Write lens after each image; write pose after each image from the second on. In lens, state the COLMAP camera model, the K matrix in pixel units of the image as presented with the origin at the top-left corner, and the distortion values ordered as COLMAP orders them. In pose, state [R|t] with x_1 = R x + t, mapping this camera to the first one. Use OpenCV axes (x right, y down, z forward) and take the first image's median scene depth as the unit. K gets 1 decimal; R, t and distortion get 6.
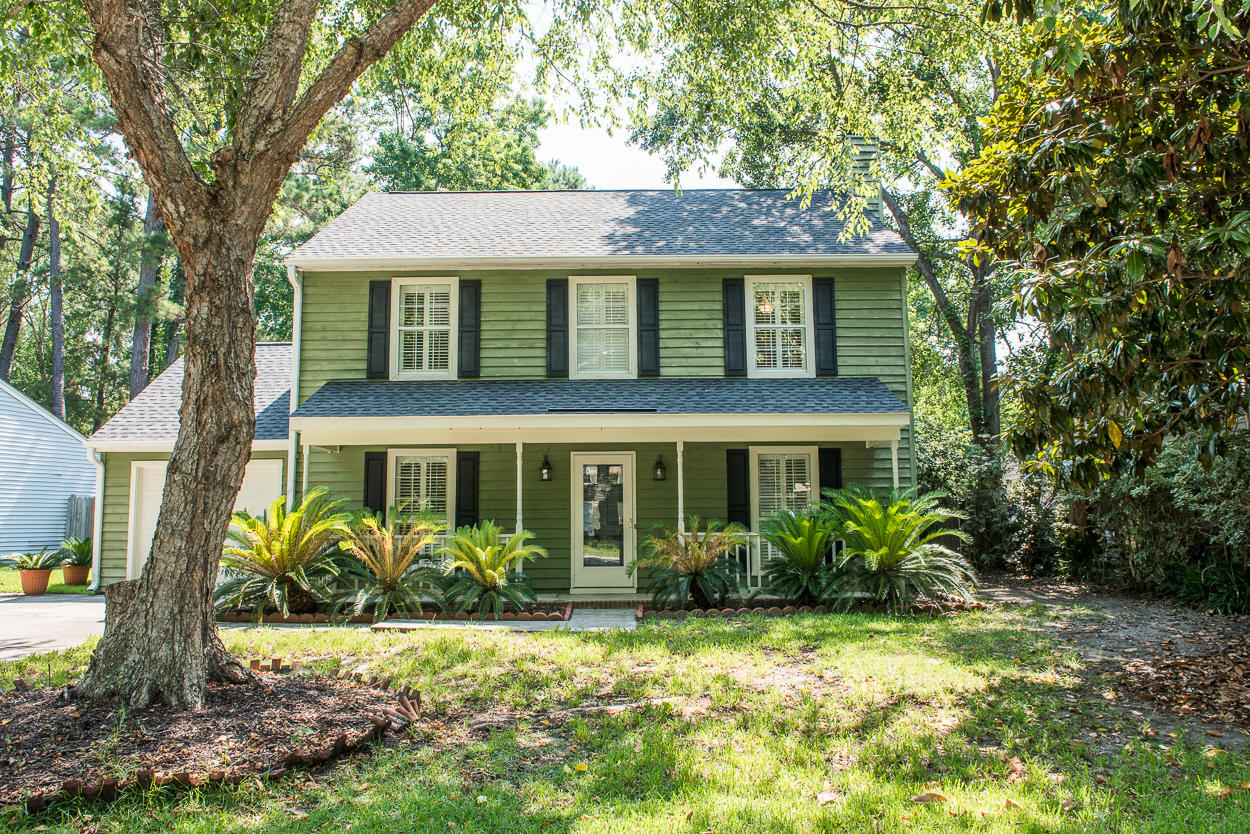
lens RADIAL K [[841.4, 0, 625.0], [0, 841.4, 417.0], [0, 0, 1]] dist [0.000200, 0.000066]
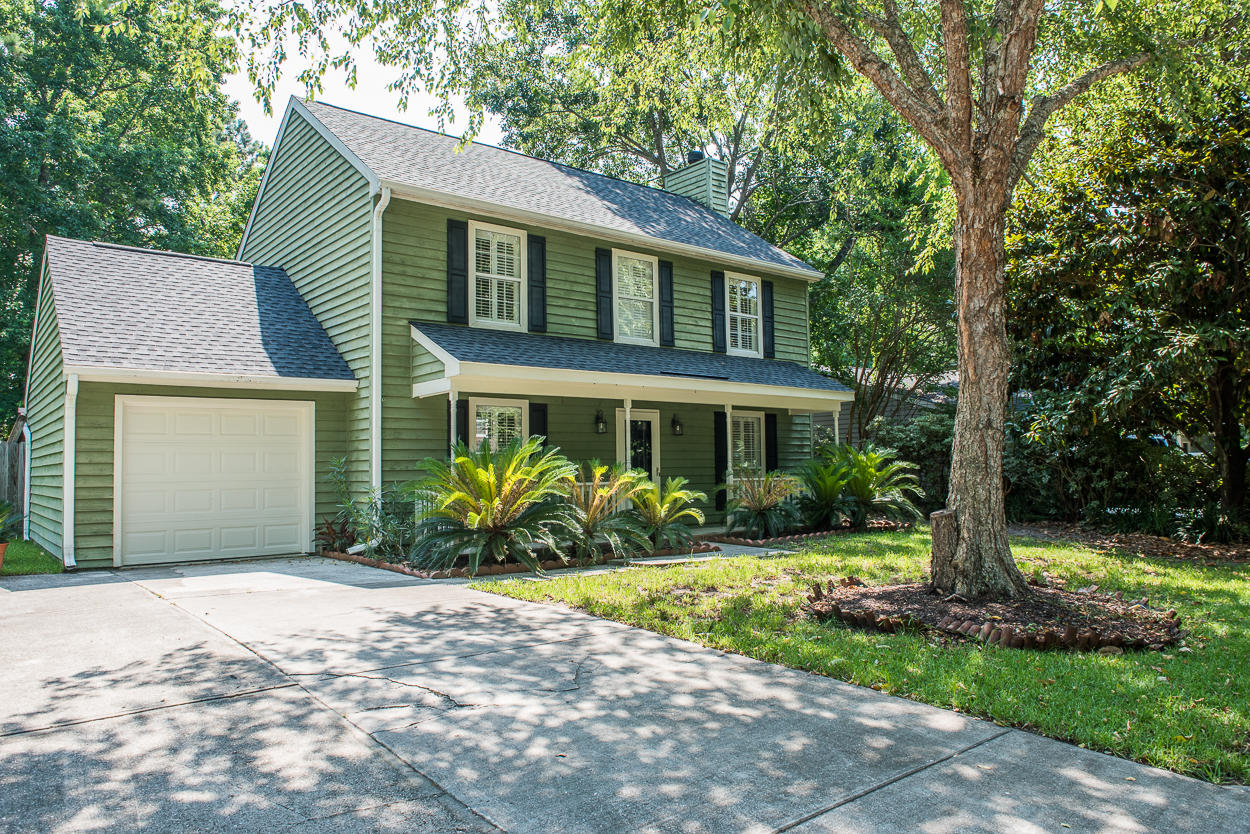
lens RADIAL K [[841.4, 0, 625.0], [0, 841.4, 417.0], [0, 0, 1]] dist [0.000200, 0.000066]
pose [[0.775980, 0.036348, 0.629710, -0.743966], [-0.073845, 0.996708, 0.033467, 0.014839], [-0.626420, -0.072471, 0.776109, 0.123114]]
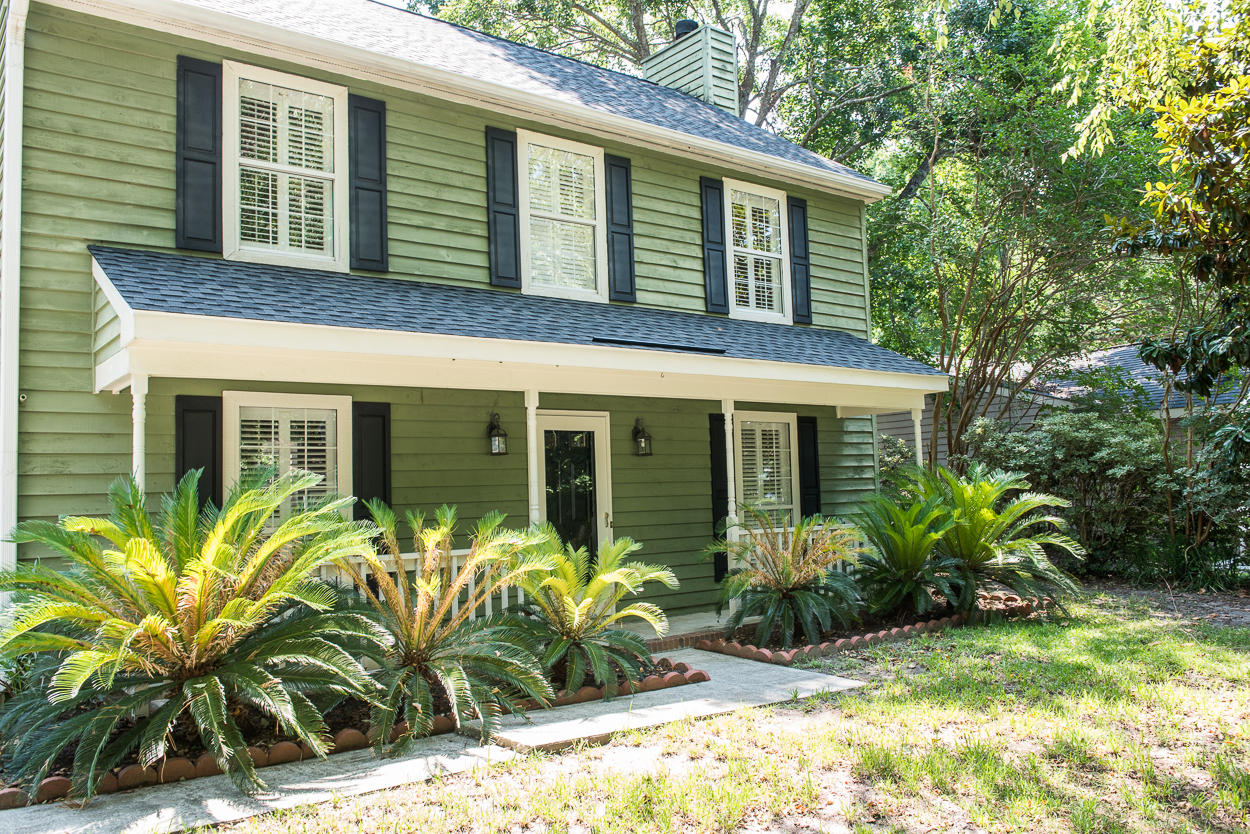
lens RADIAL K [[993.8, 0, 625.0], [0, 993.8, 417.0], [0, 0, 1]] dist [-0.003140, -0.004940]
pose [[0.791204, 0.031187, 0.610757, -0.450774], [-0.054379, 0.998331, 0.019468, 0.028208], [-0.609130, -0.048616, 0.791579, 0.361861]]
